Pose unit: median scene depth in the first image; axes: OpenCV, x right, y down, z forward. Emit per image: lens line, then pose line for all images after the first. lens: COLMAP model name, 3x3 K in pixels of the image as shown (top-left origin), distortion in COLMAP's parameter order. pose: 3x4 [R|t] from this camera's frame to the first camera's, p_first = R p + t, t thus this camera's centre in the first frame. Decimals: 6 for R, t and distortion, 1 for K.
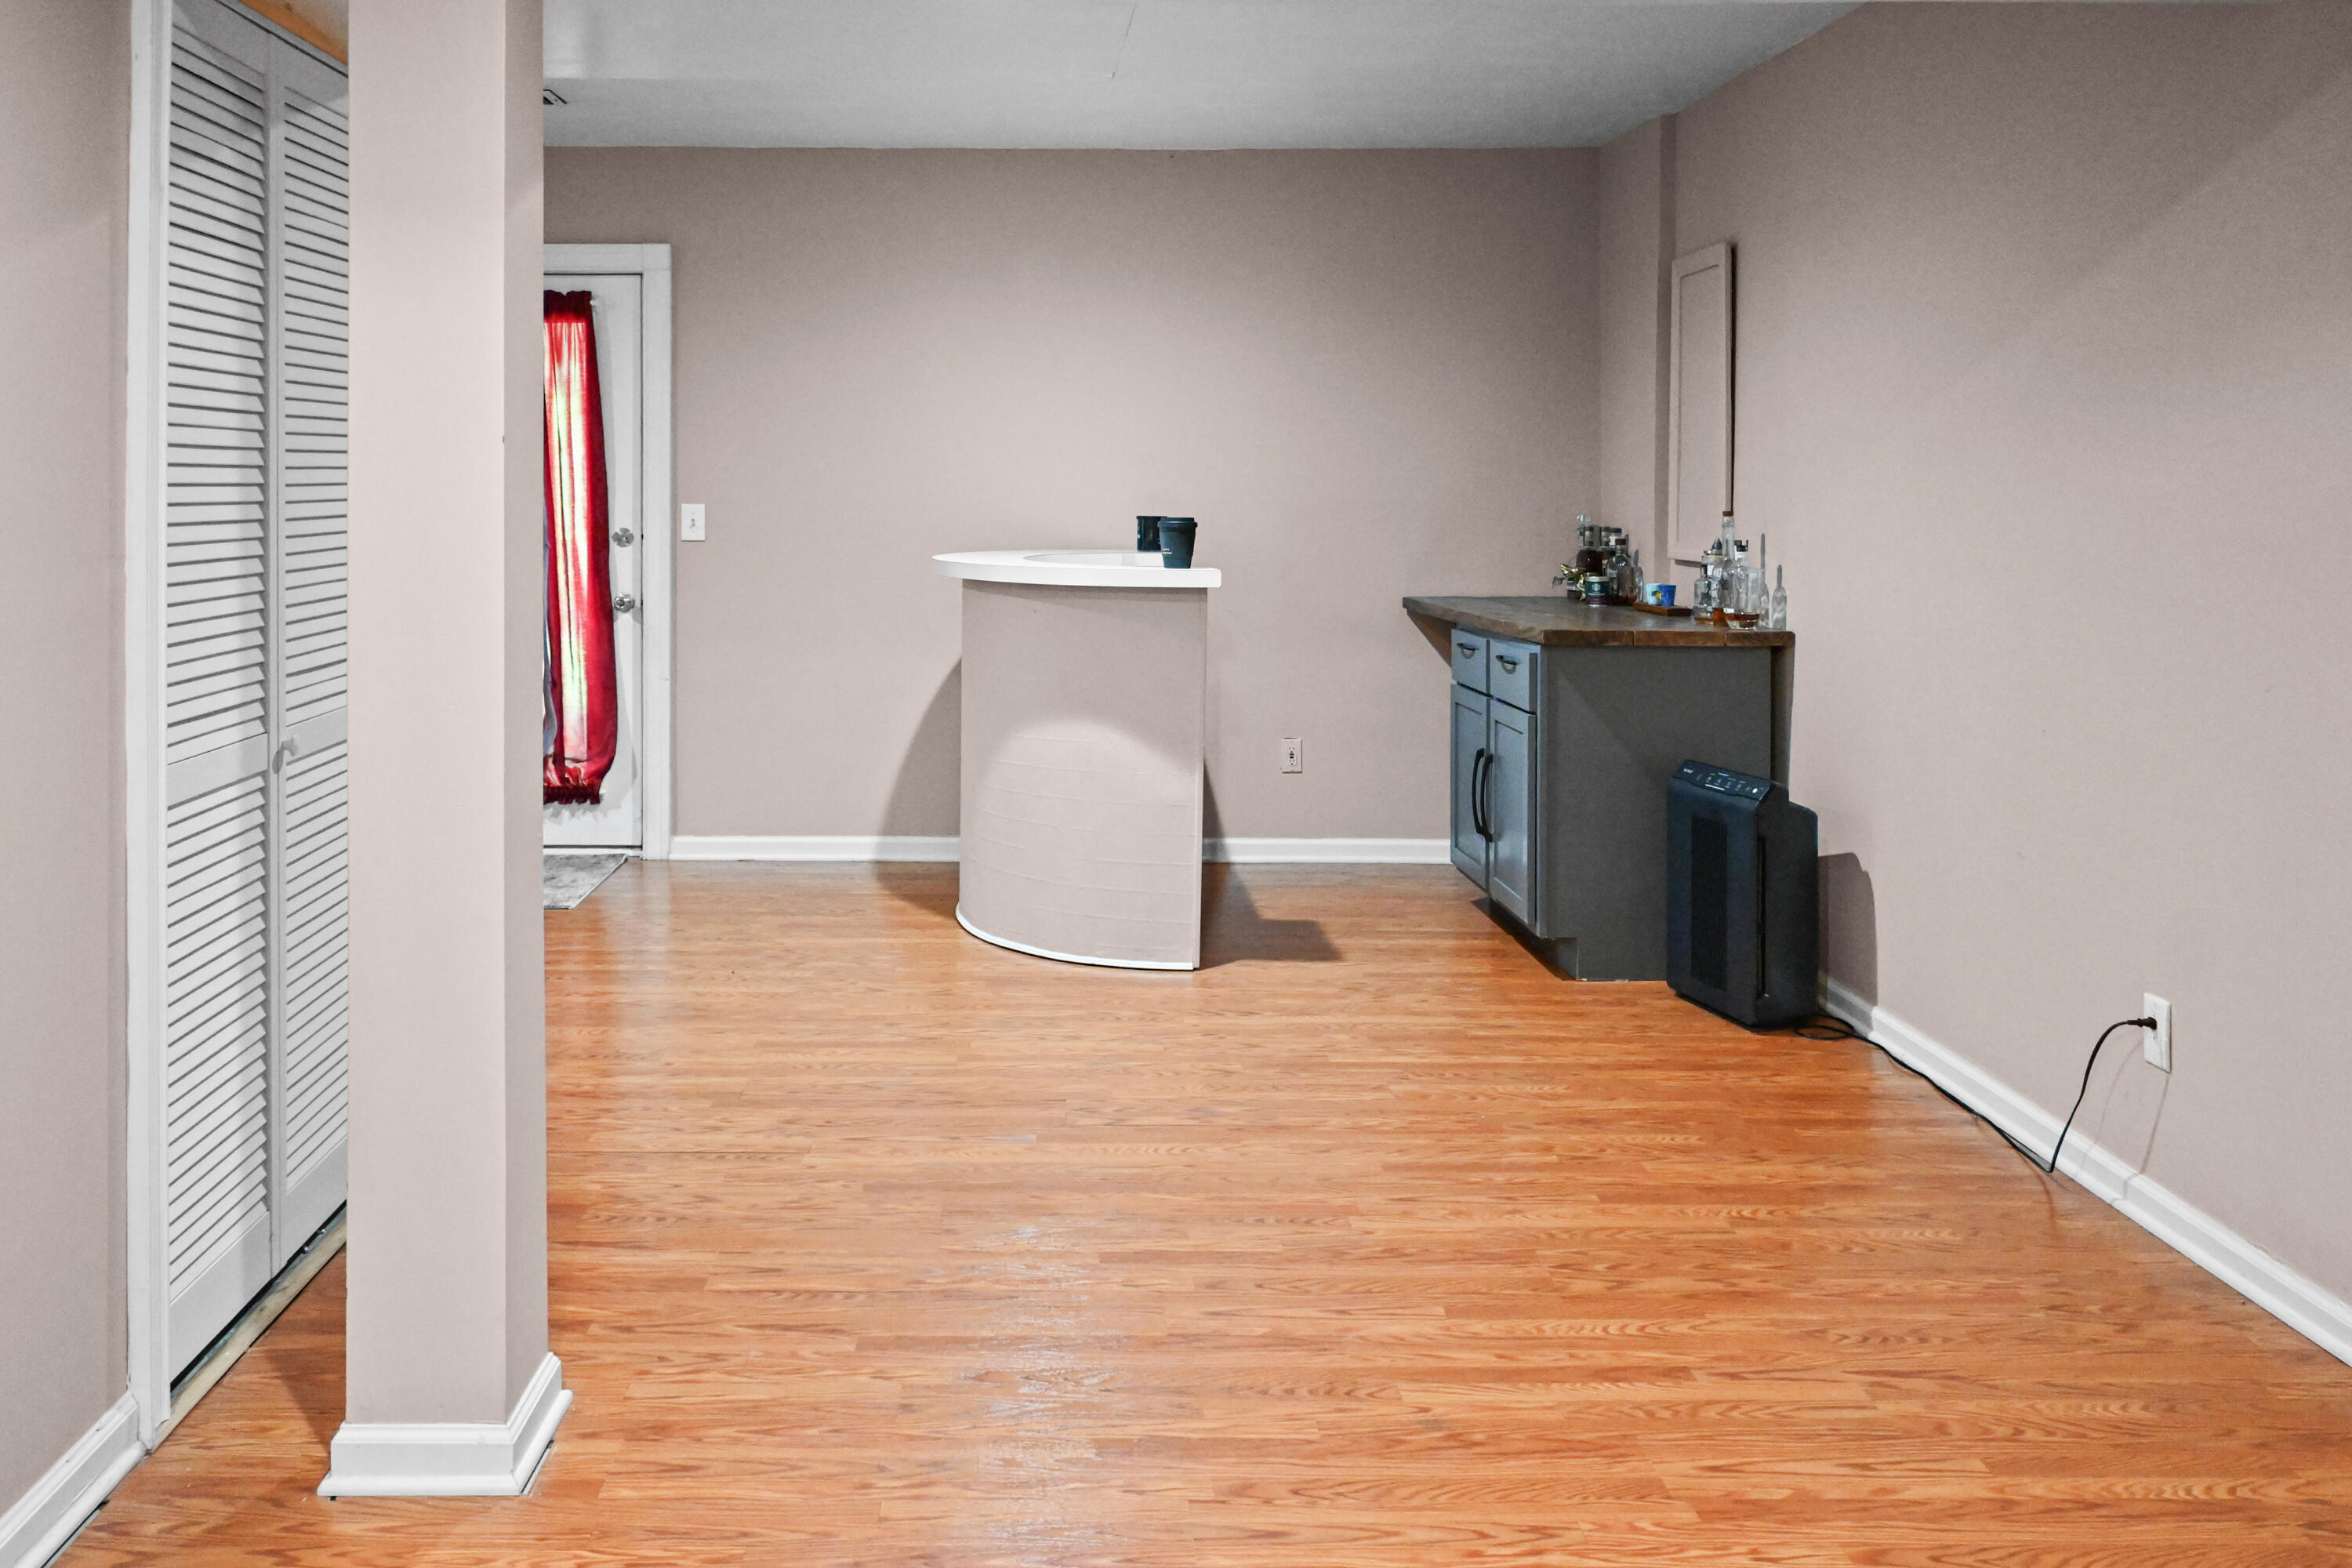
lens RADIAL K [[1935.7, 0, 1176.0], [0, 1935.7, 784.0], [0, 0, 1]] dist [0.114247, 0.000885]
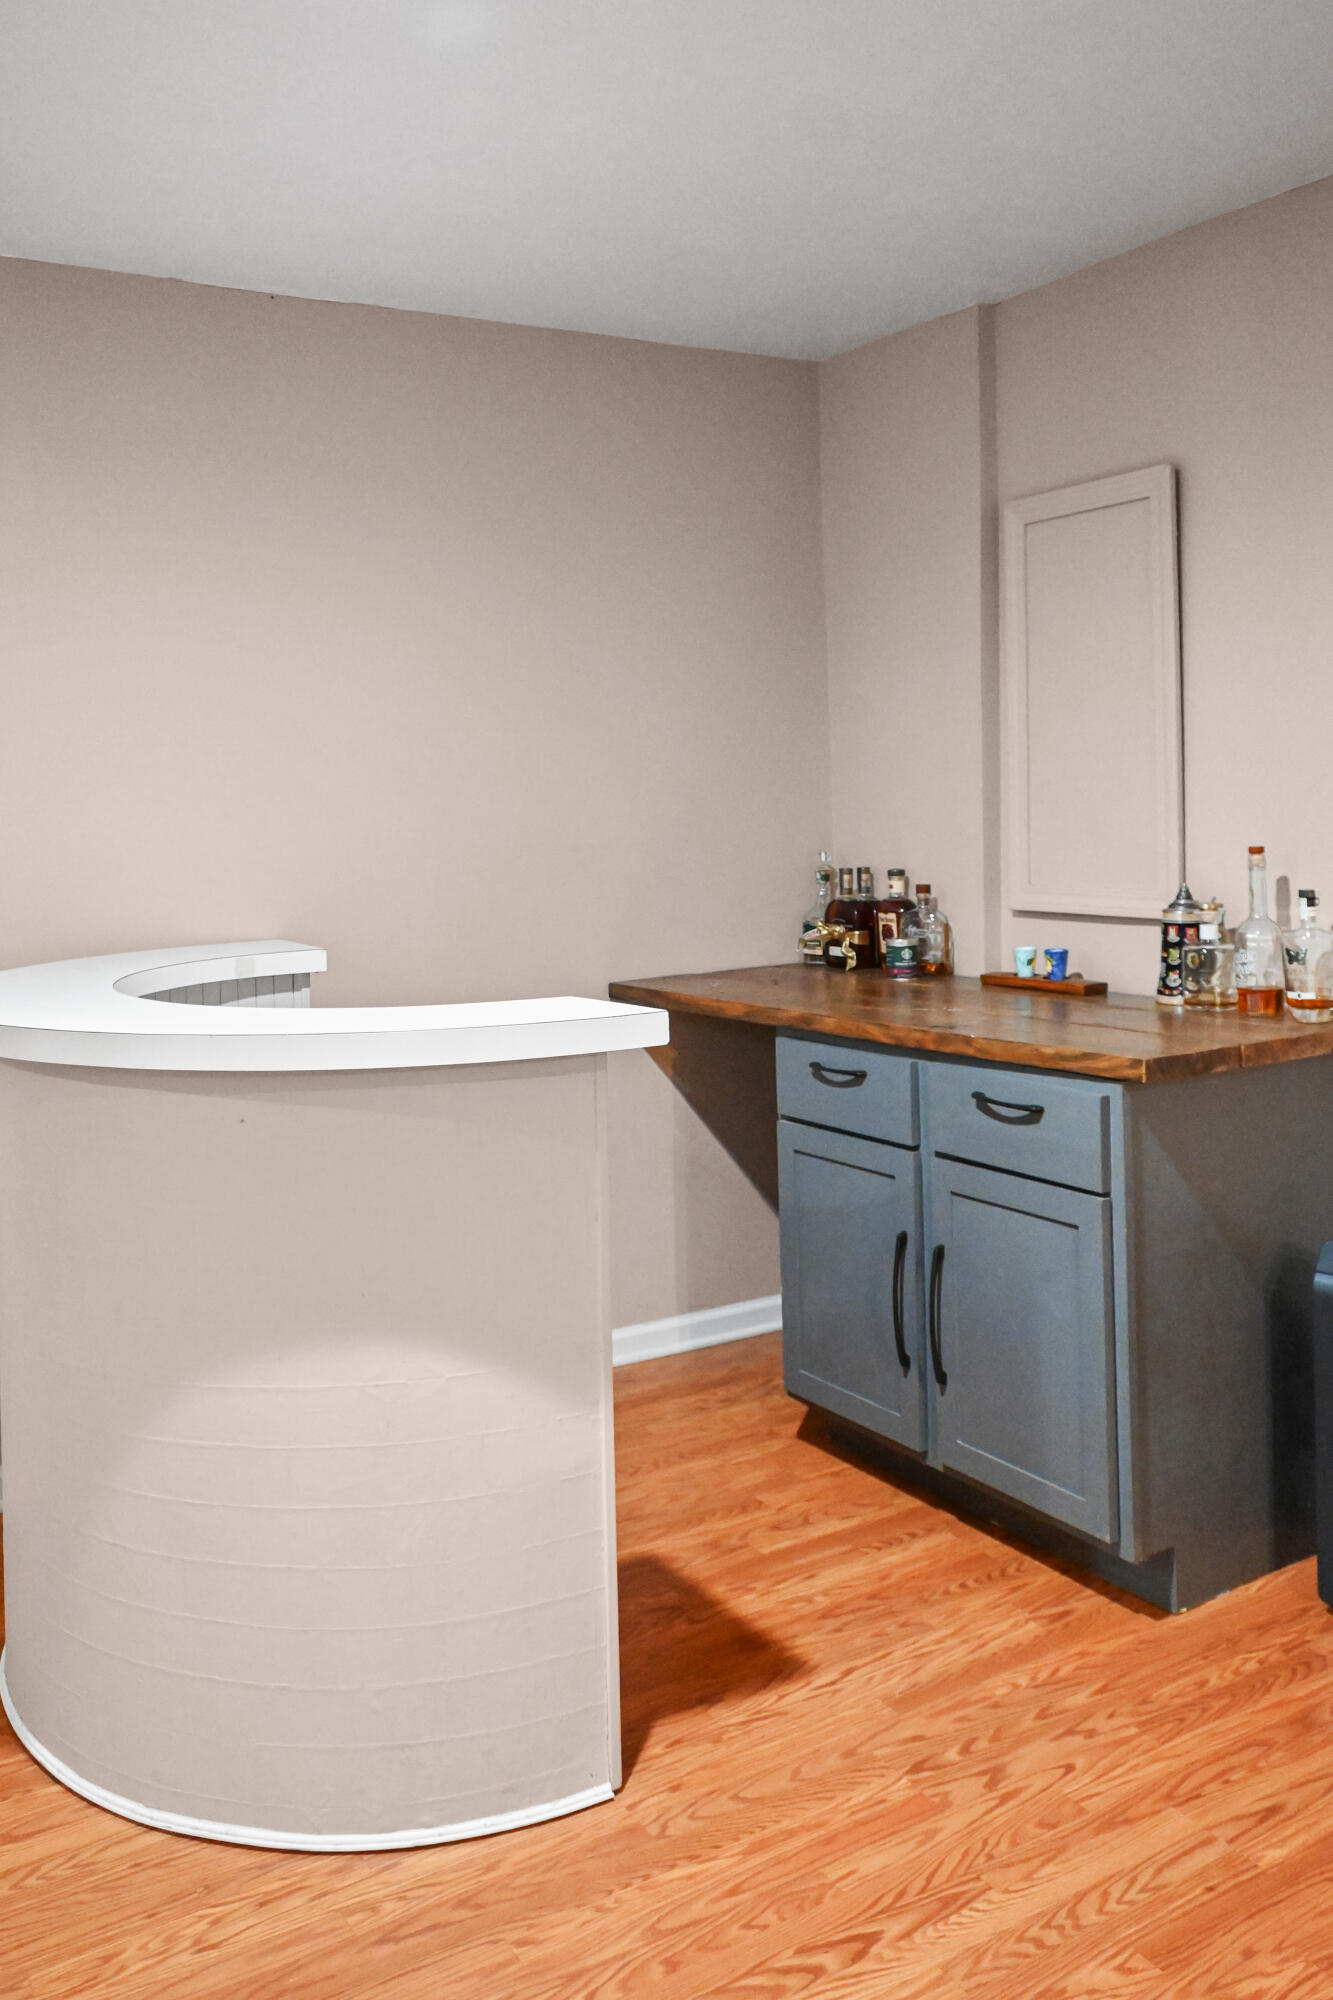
lens RADIAL K [[1646.0, 0, 667.5], [0, 1646.0, 931.7], [0, 0, 1]] dist [0.114247, 0.000885]
pose [[0.894371, -0.080201, 0.440078, -0.144675], [0.112202, 0.992567, -0.047140, -0.098757], [-0.433026, 0.091539, 0.896721, 0.534742]]
